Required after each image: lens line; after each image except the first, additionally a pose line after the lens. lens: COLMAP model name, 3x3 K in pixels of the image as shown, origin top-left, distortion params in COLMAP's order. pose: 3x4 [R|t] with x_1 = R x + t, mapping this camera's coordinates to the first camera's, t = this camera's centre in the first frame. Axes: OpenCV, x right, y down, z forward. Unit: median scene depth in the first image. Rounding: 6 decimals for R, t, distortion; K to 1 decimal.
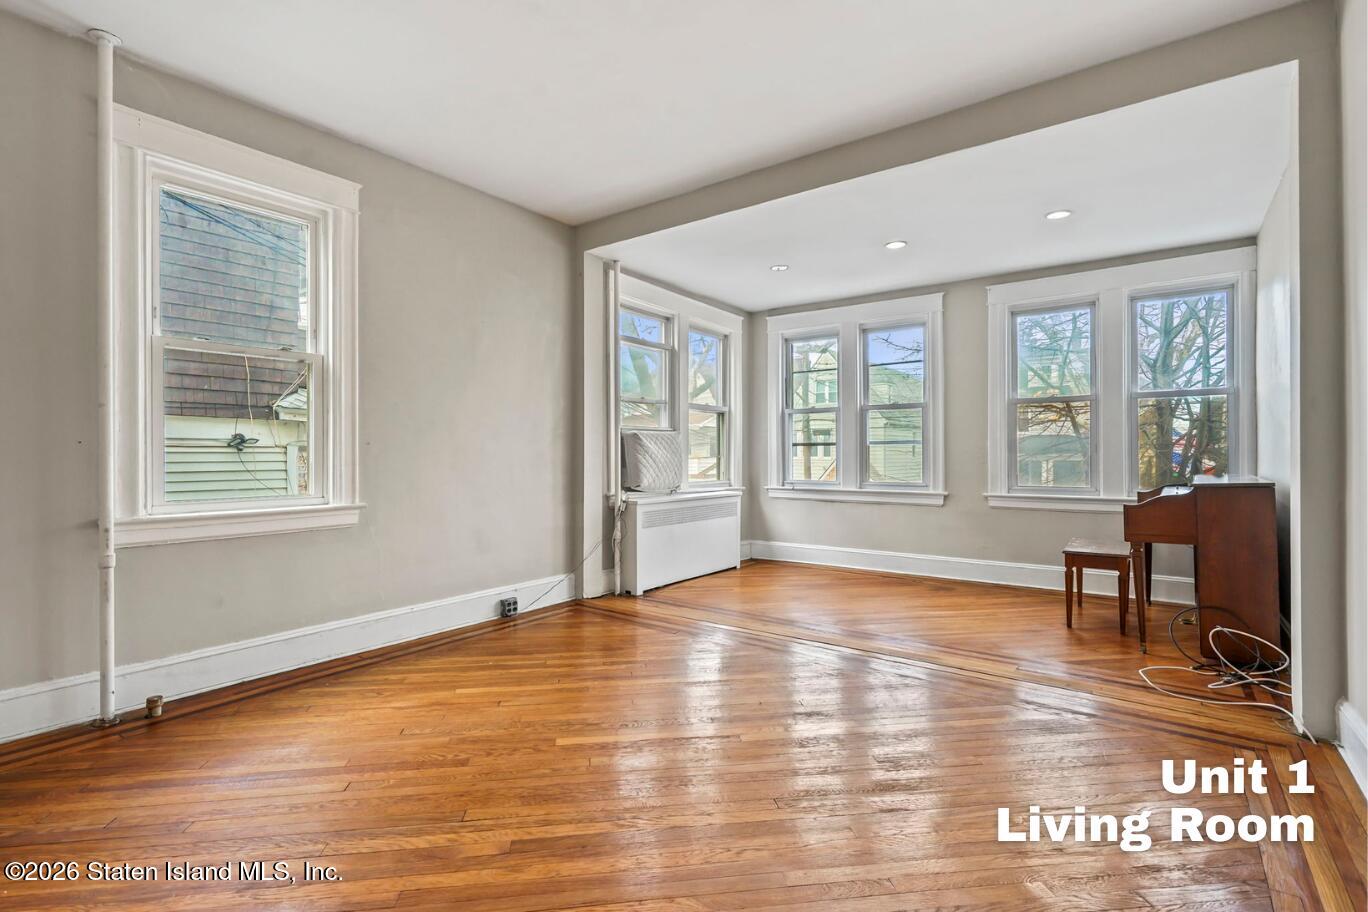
lens RADIAL K [[644.4, 0, 684.4], [0, 644.4, 451.6], [0, 0, 1]] dist [-0.001554, -0.000276]
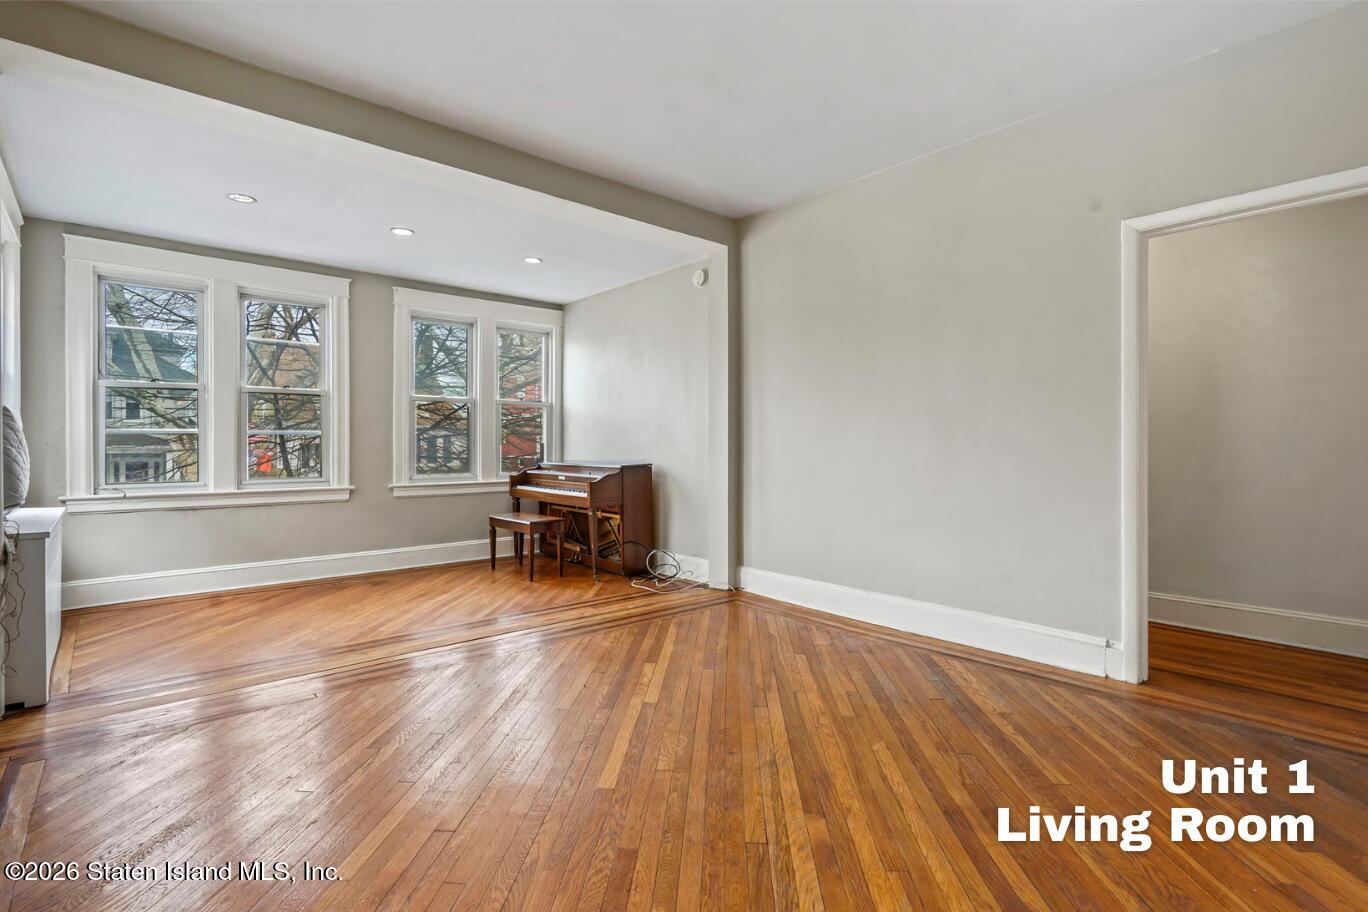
lens RADIAL K [[644.4, 0, 680.6], [0, 644.4, 451.6], [0, 0, 1]] dist [-0.001554, -0.000276]
pose [[0.219626, -0.004917, 0.975572, -0.434973], [-0.004100, 0.999974, 0.005963, 0.003013], [-0.975576, -0.005309, 0.219600, 0.307629]]
